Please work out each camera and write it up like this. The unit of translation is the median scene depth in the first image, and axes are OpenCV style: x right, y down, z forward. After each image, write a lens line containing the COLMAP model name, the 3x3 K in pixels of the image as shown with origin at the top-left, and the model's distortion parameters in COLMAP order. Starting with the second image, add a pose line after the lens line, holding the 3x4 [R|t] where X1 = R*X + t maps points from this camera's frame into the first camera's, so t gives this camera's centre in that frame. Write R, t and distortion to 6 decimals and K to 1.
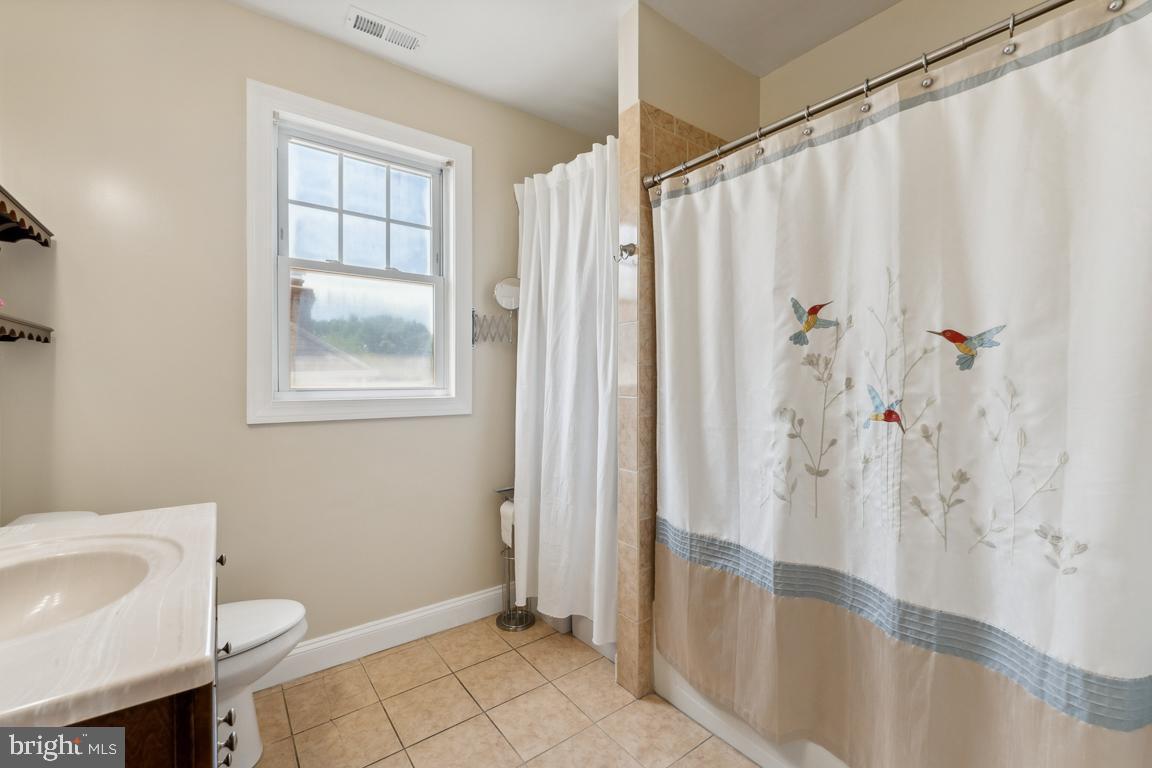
lens RADIAL K [[474.9, 0, 573.7], [0, 474.9, 386.0], [0, 0, 1]] dist [-0.000826, -0.000666]
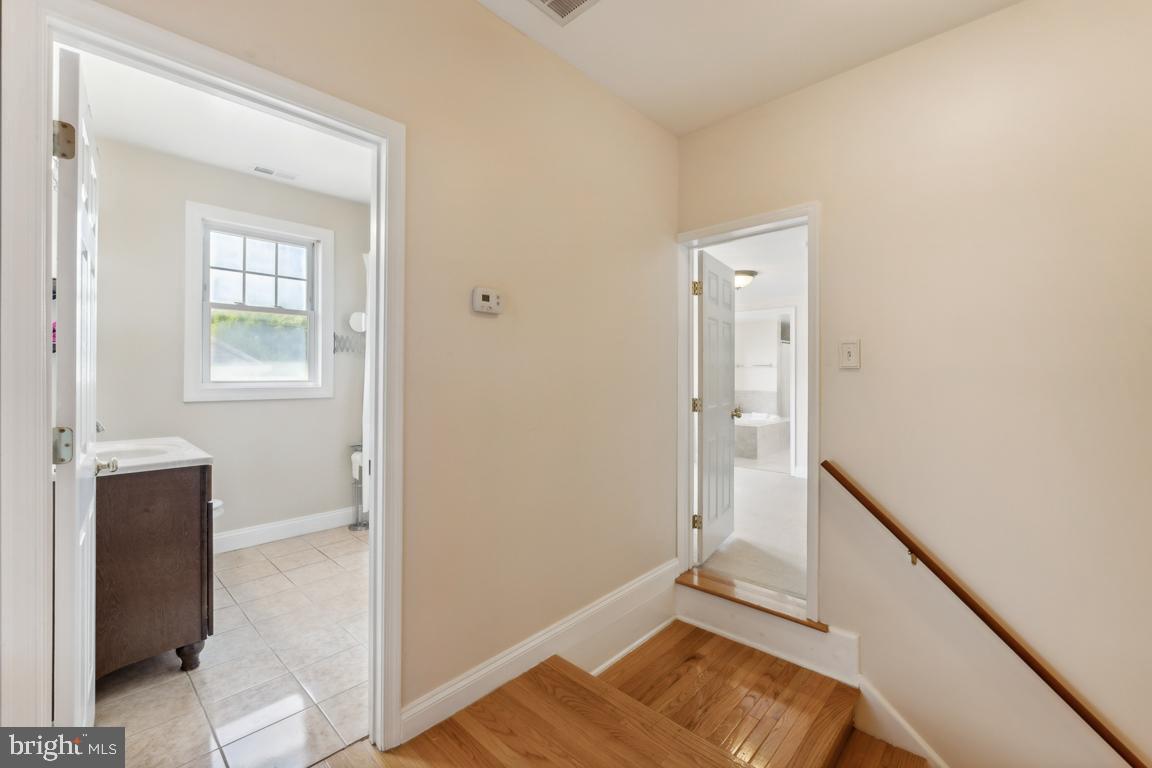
lens RADIAL K [[474.9, 0, 572.8], [0, 474.9, 375.5], [0, 0, 1]] dist [-0.000826, -0.000666]
pose [[0.985684, 0.003279, 0.168573, 0.318560], [-0.001575, 0.999946, -0.010242, 0.001512], [-0.168597, 0.009830, 0.985636, -0.727475]]
